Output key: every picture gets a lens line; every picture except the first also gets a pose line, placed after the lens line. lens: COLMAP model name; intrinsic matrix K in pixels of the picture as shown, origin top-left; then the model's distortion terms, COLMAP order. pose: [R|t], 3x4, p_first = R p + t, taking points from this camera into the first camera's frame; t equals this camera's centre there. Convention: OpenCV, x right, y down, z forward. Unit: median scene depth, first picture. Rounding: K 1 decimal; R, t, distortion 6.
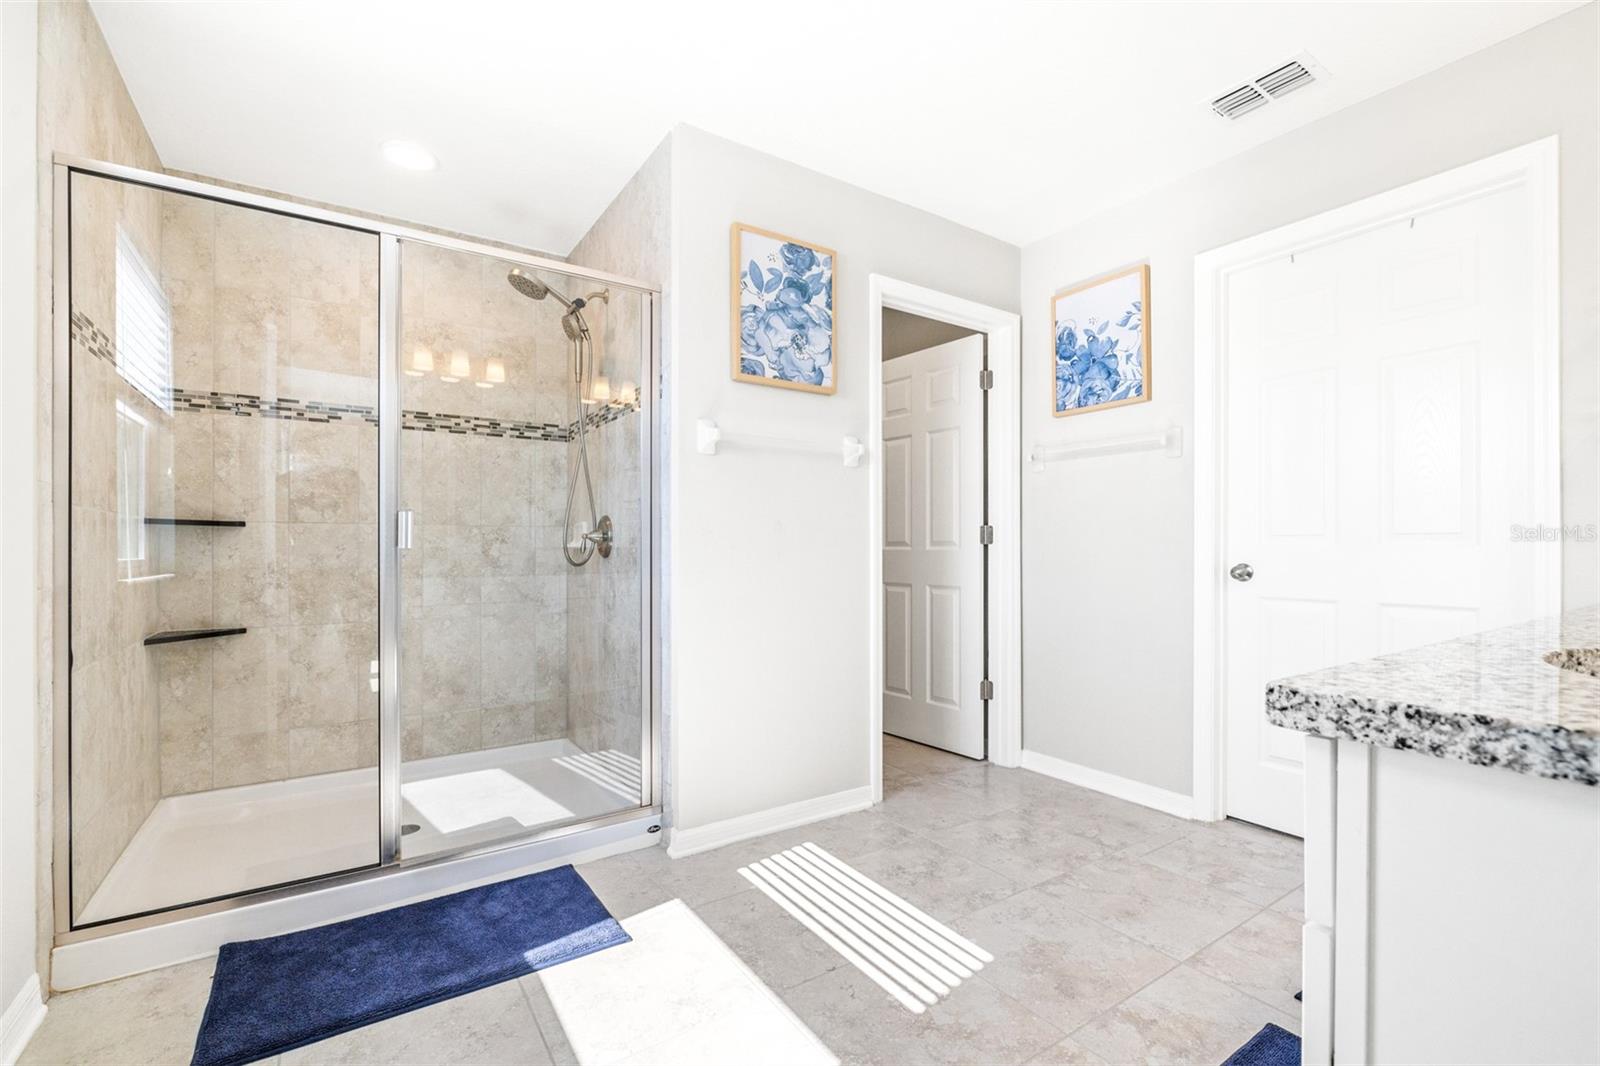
lens RADIAL K [[676.6, 0, 800.0], [0, 676.6, 536.6], [0, 0, 1]] dist [0.000625, -0.000112]
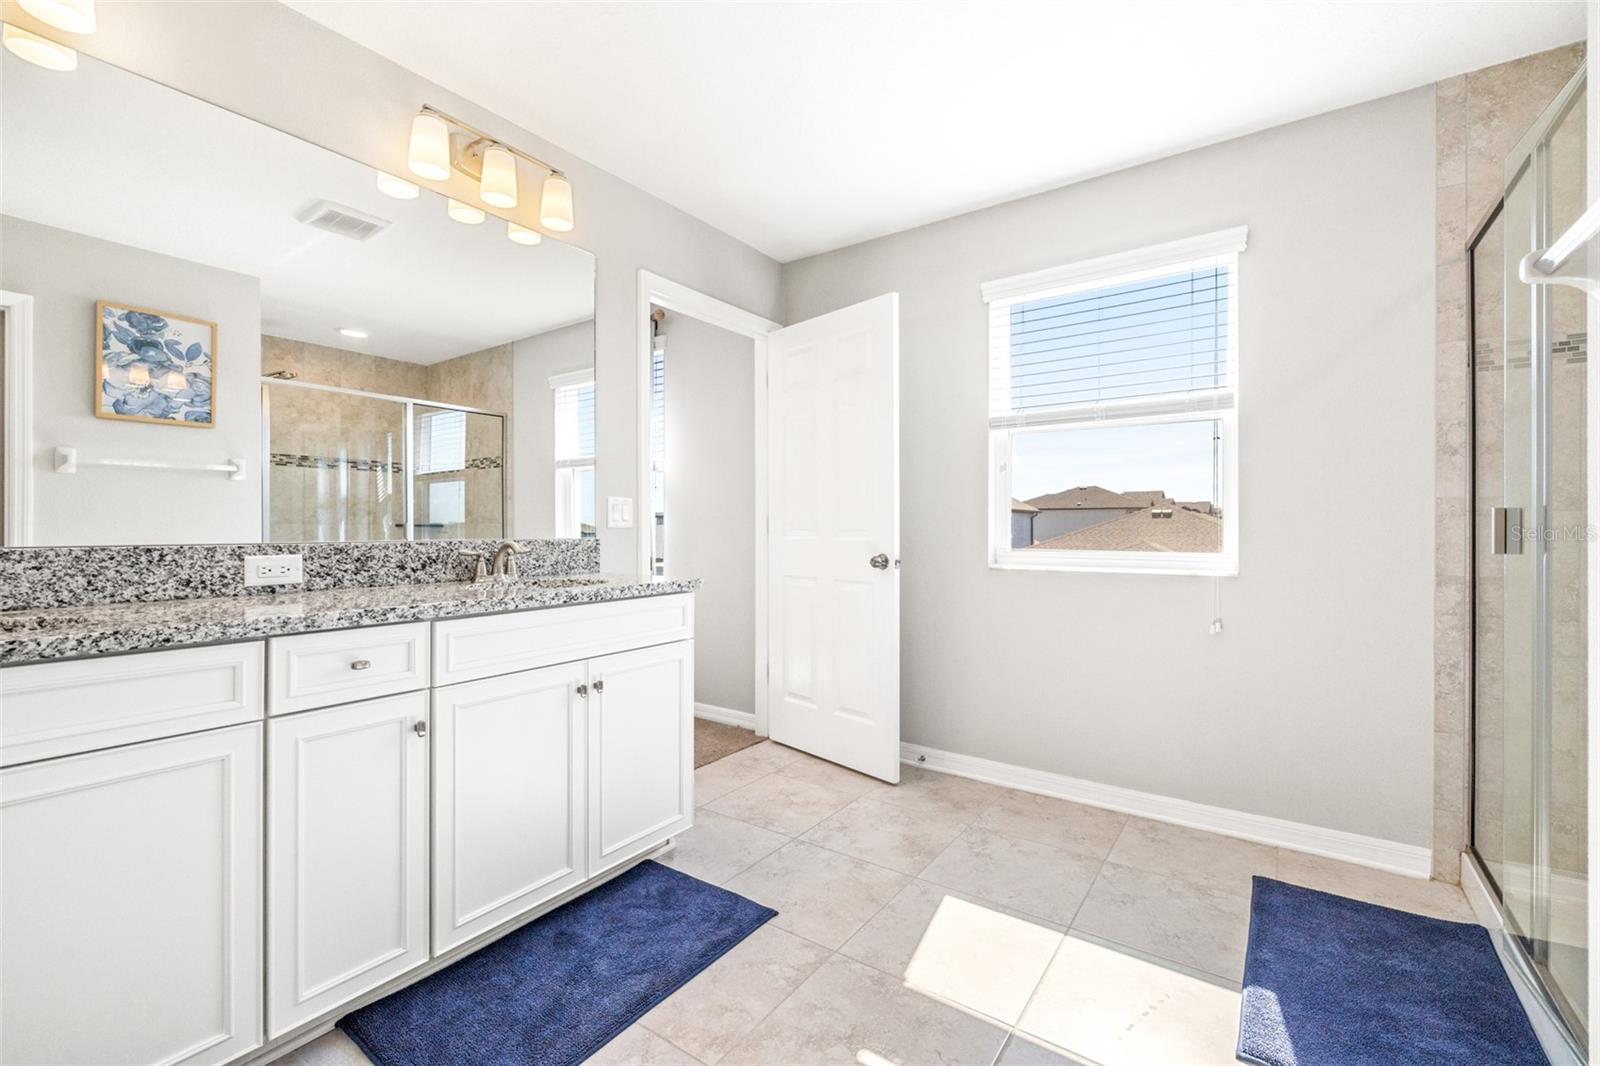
lens RADIAL K [[676.6, 0, 800.0], [0, 676.6, 536.6], [0, 0, 1]] dist [0.000625, -0.000112]
pose [[-0.940047, 0.005908, -0.340995, 0.377499], [0.007124, 0.999972, -0.002315, -0.003565], [0.340971, -0.004606, -0.940062, 1.221931]]
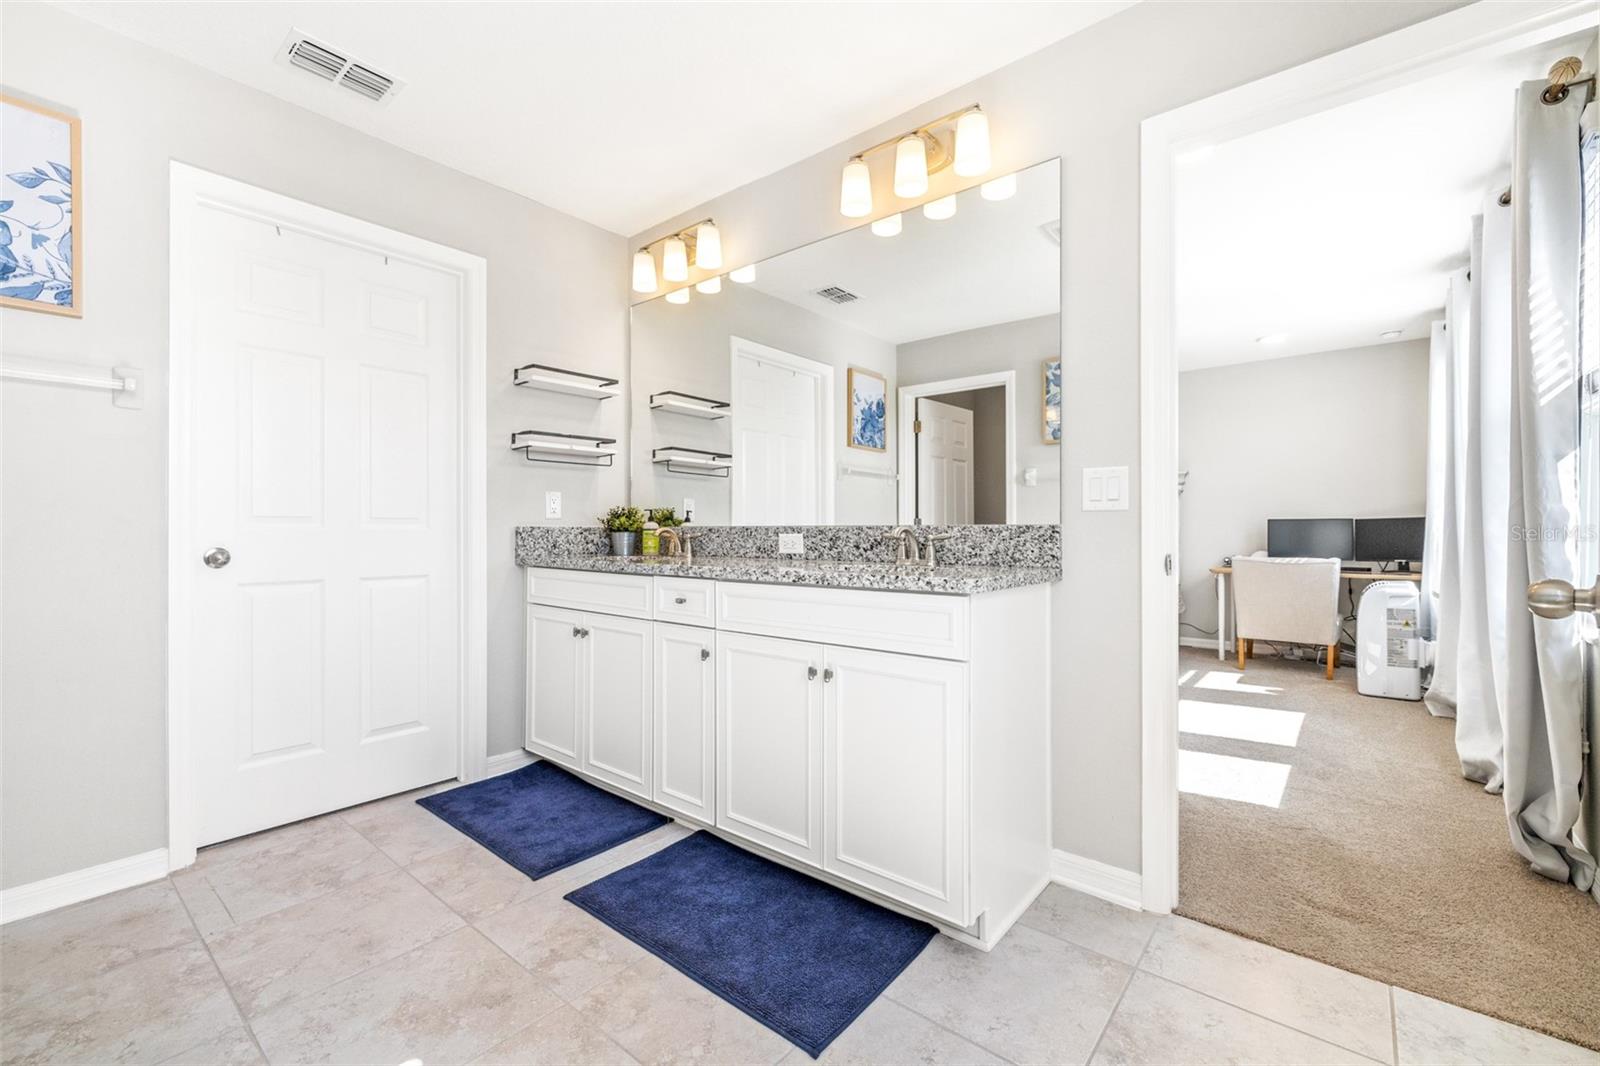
lens RADIAL K [[662.5, 0, 800.0], [0, 662.5, 533.0], [0, 0, 1]] dist [-0.011803, 0.000490]
pose [[-0.272591, -0.001886, 0.962128, -0.417505], [-0.015019, 0.999885, -0.002295, 0.012133], [-0.962013, -0.015076, -0.272588, 0.595423]]
